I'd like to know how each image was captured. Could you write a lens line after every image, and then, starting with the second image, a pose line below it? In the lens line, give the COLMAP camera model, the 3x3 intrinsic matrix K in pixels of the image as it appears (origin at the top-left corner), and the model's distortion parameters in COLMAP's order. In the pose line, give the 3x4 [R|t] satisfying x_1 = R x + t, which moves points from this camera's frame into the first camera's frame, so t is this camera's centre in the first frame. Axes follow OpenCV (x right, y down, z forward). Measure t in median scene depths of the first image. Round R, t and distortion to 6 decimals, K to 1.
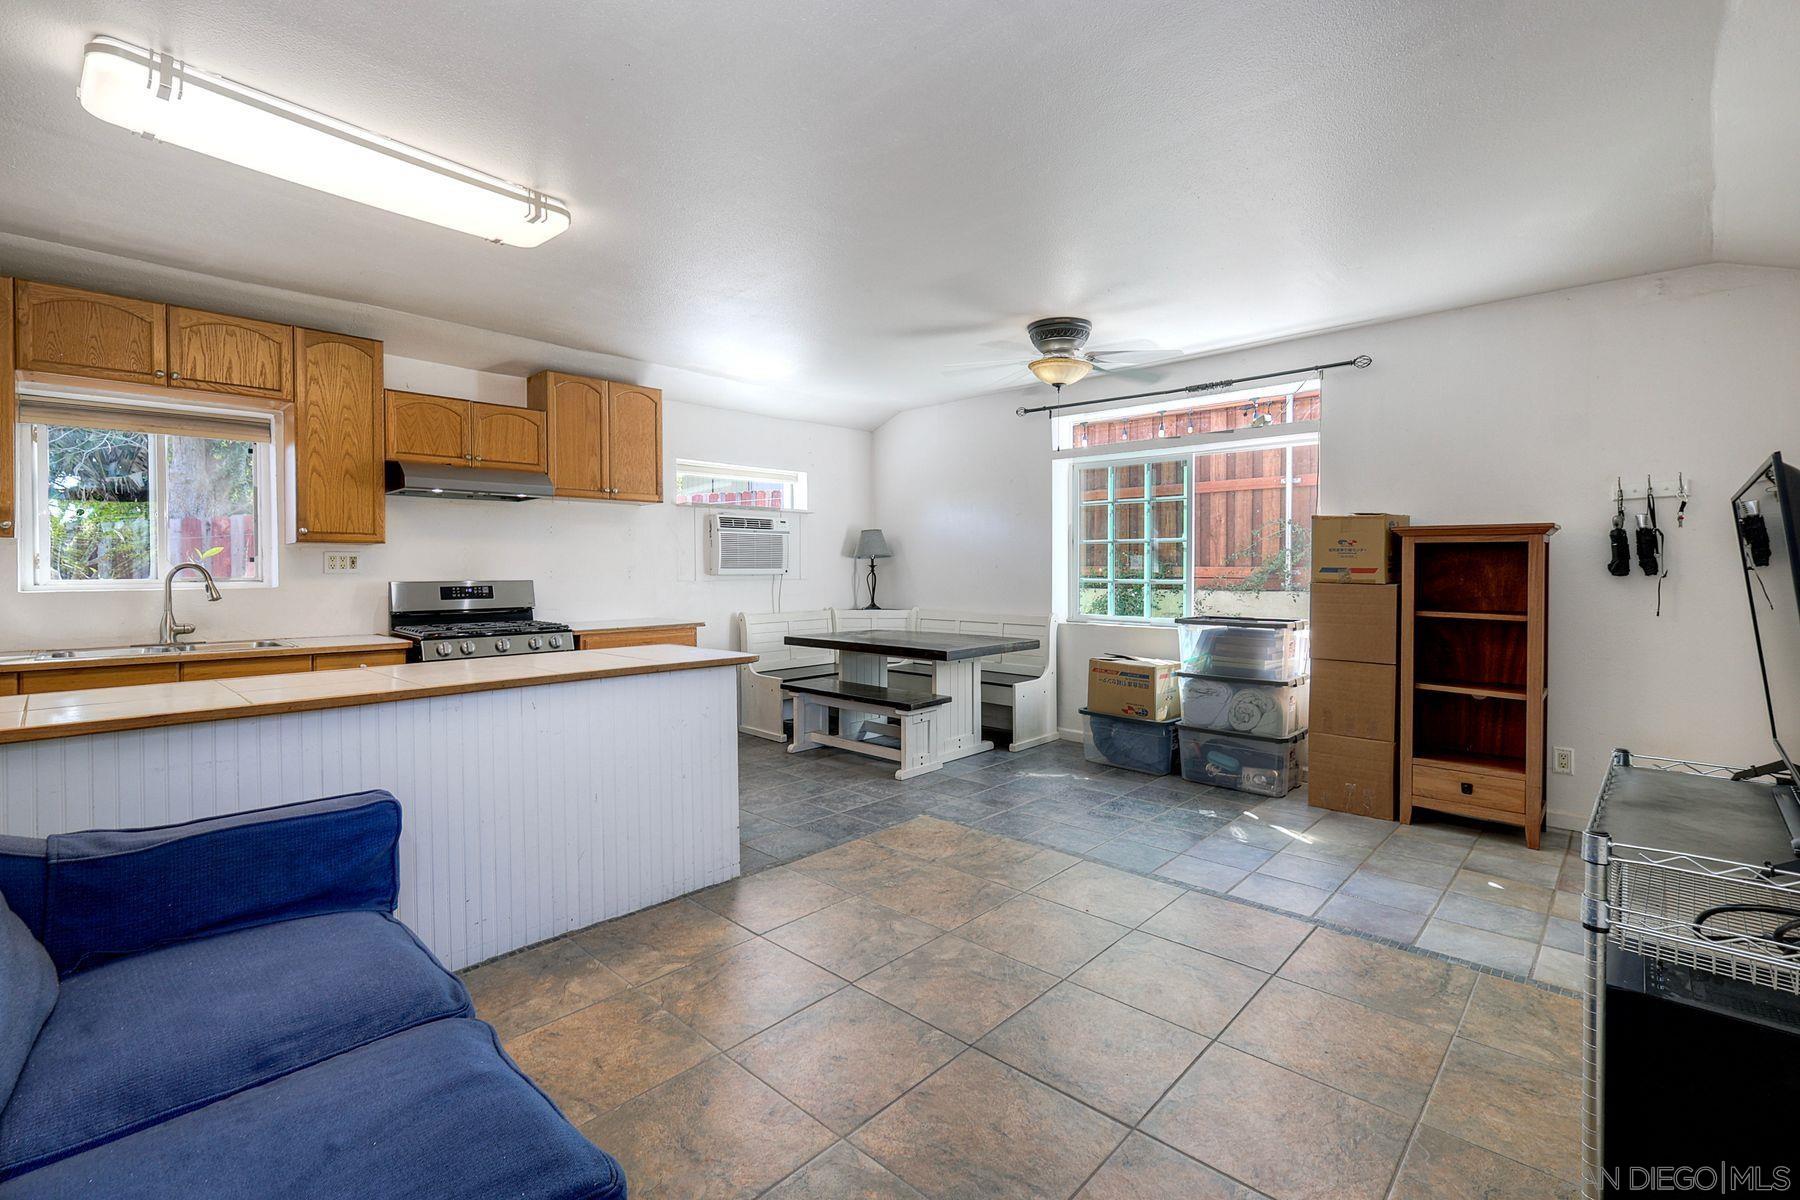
lens RADIAL K [[801.0, 0, 906.8], [0, 801.0, 569.7], [0, 0, 1]] dist [-0.000318, 0.000106]
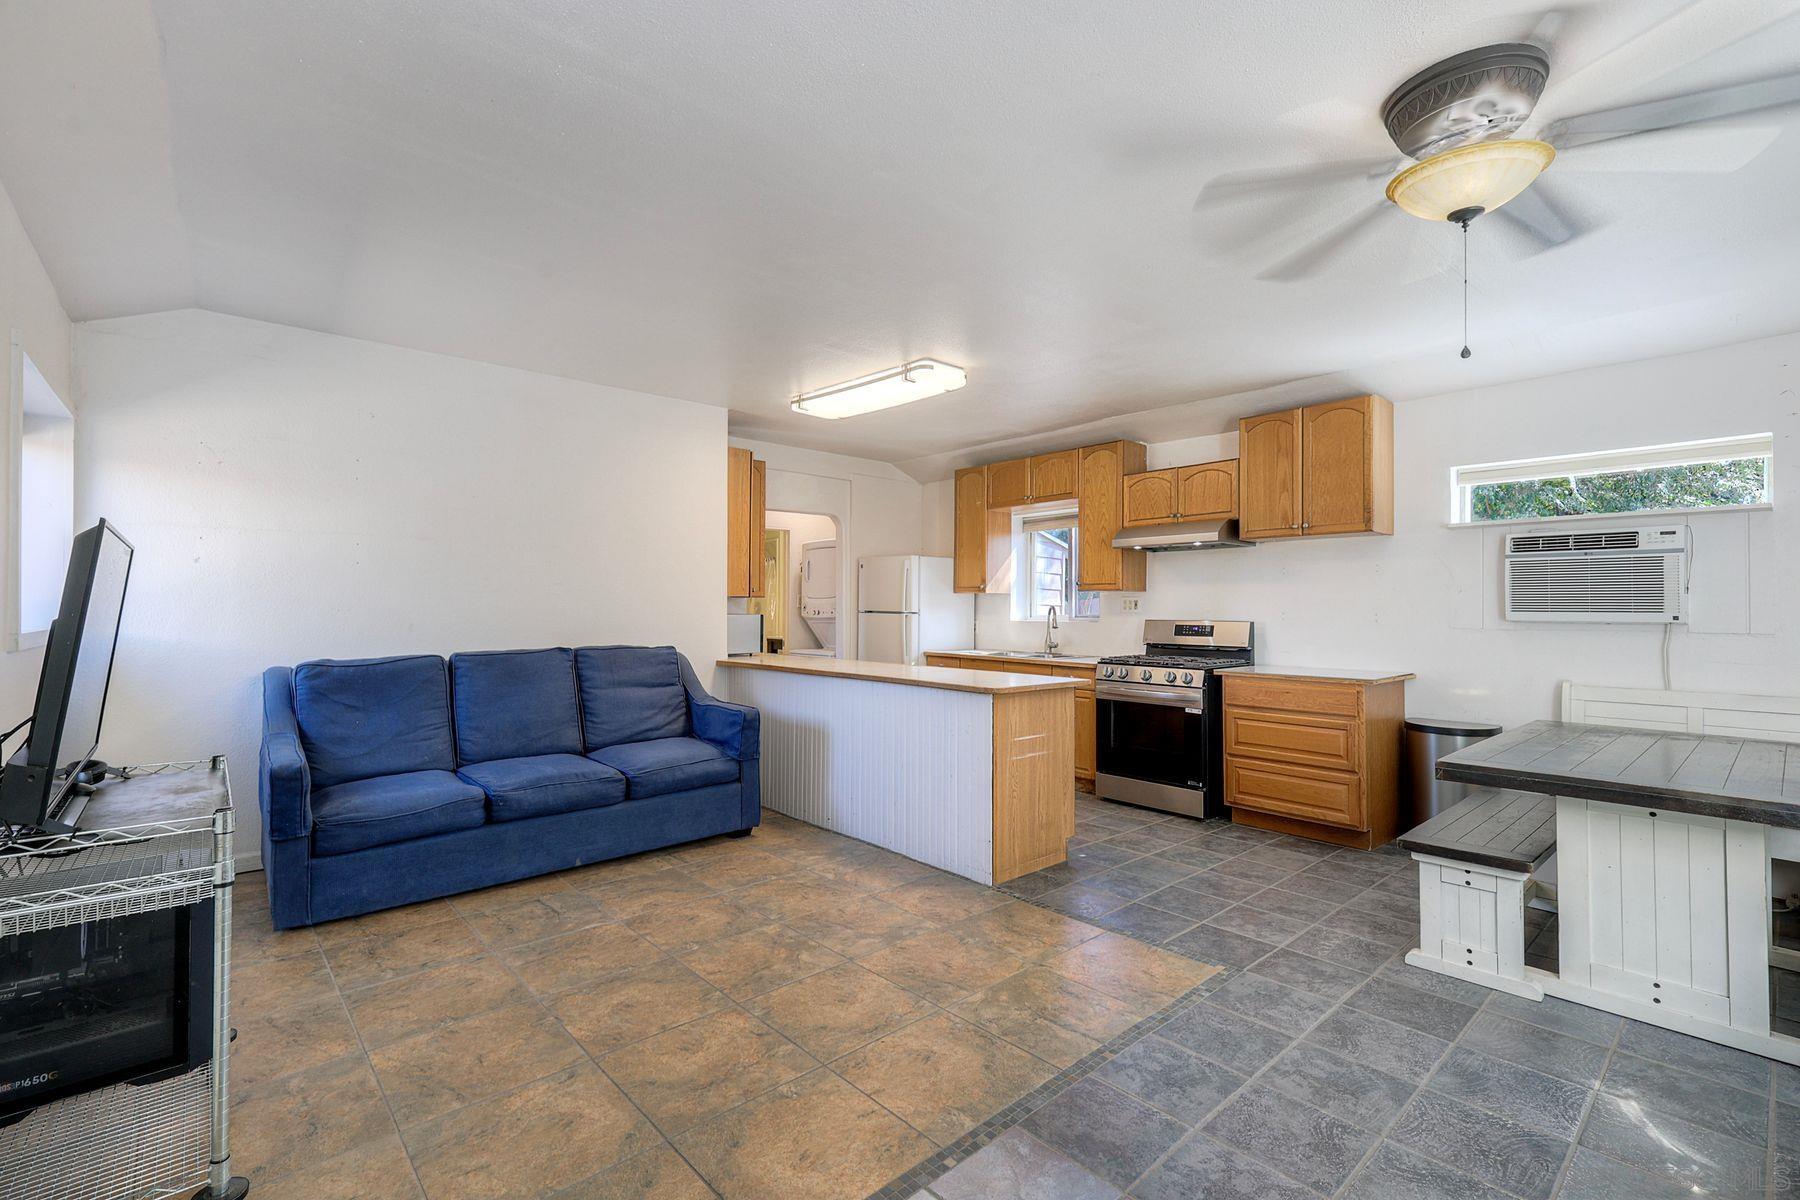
lens RADIAL K [[791.1, 0, 900.0], [0, 791.1, 600.0], [0, 0, 1]] dist [0.002107, 0.000156]
pose [[-0.087555, -0.008218, -0.996126, 0.670912], [-0.006620, 0.999949, -0.007668, -0.004311], [0.996138, 0.005923, -0.087605, 0.720671]]
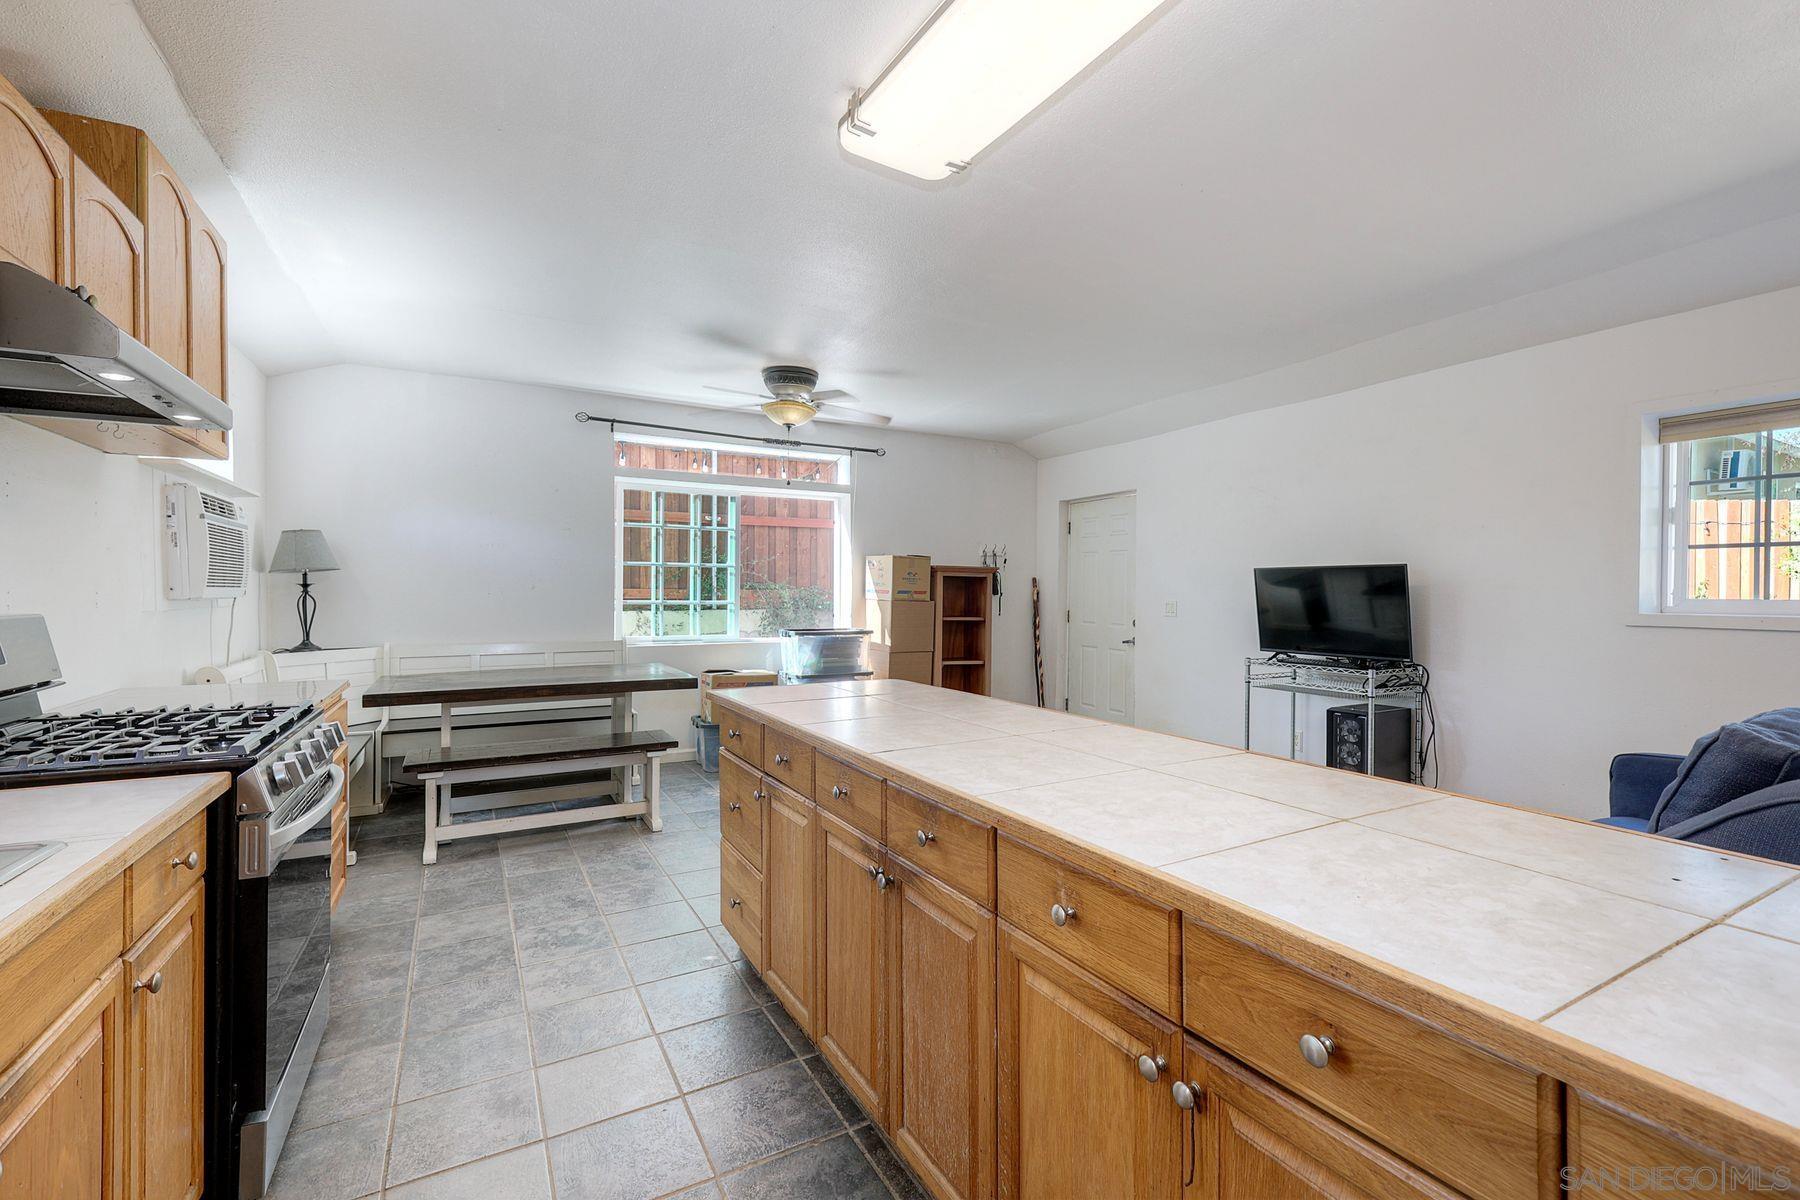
lens RADIAL K [[762.2, 0, 900.0], [0, 762.2, 600.0], [0, 0, 1]] dist [0.000318, 0.000068]
pose [[0.306015, -0.009018, 0.951984, -0.773374], [-0.001260, 0.999950, 0.009877, 0.000998], [-0.952026, -0.004222, 0.305989, 0.531369]]
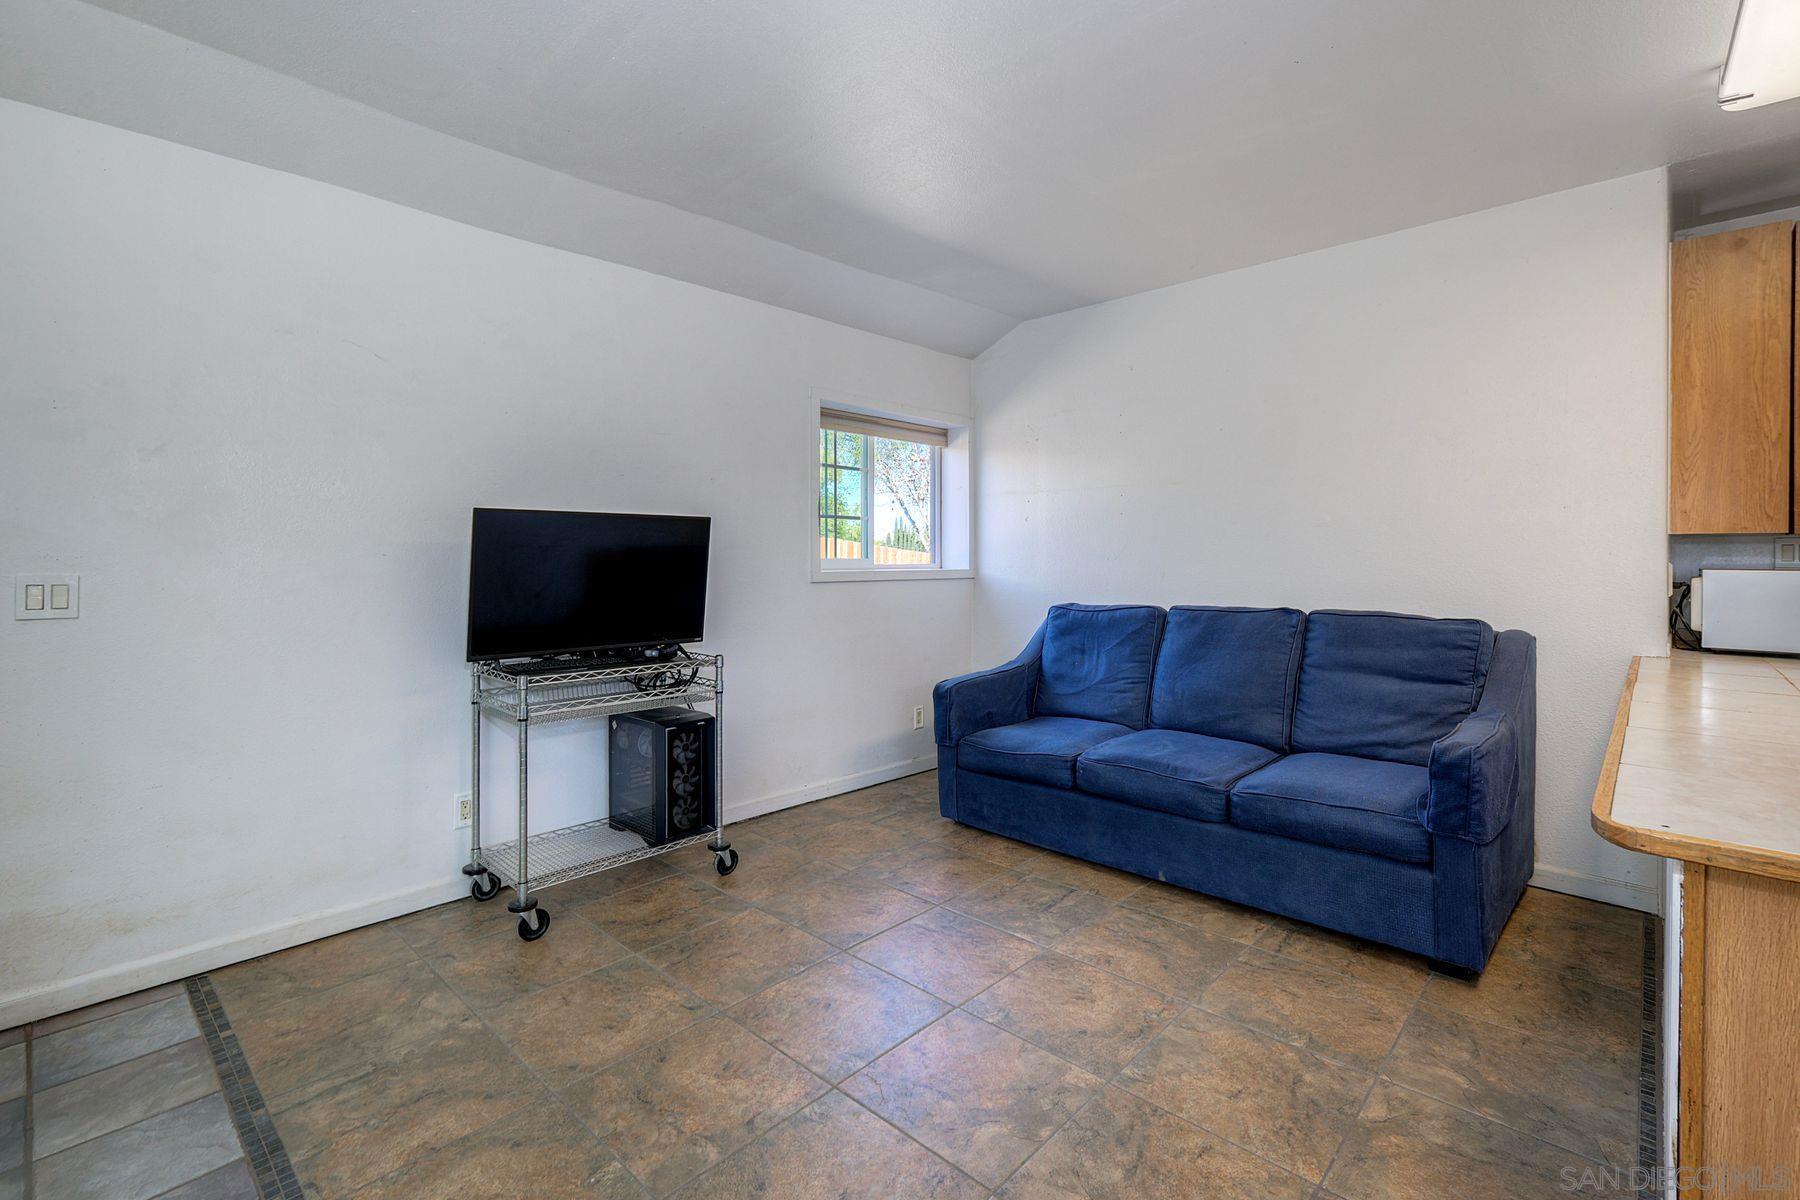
lens RADIAL K [[801.0, 0, 906.8], [0, 801.0, 569.7], [0, 0, 1]] dist [-0.000318, 0.000106]
pose [[-1.000000, 0.000299, 0.000238, 0.070431], [0.000303, 0.999858, 0.016863, 0.001255], [-0.000233, 0.016863, -0.999858, 0.976705]]
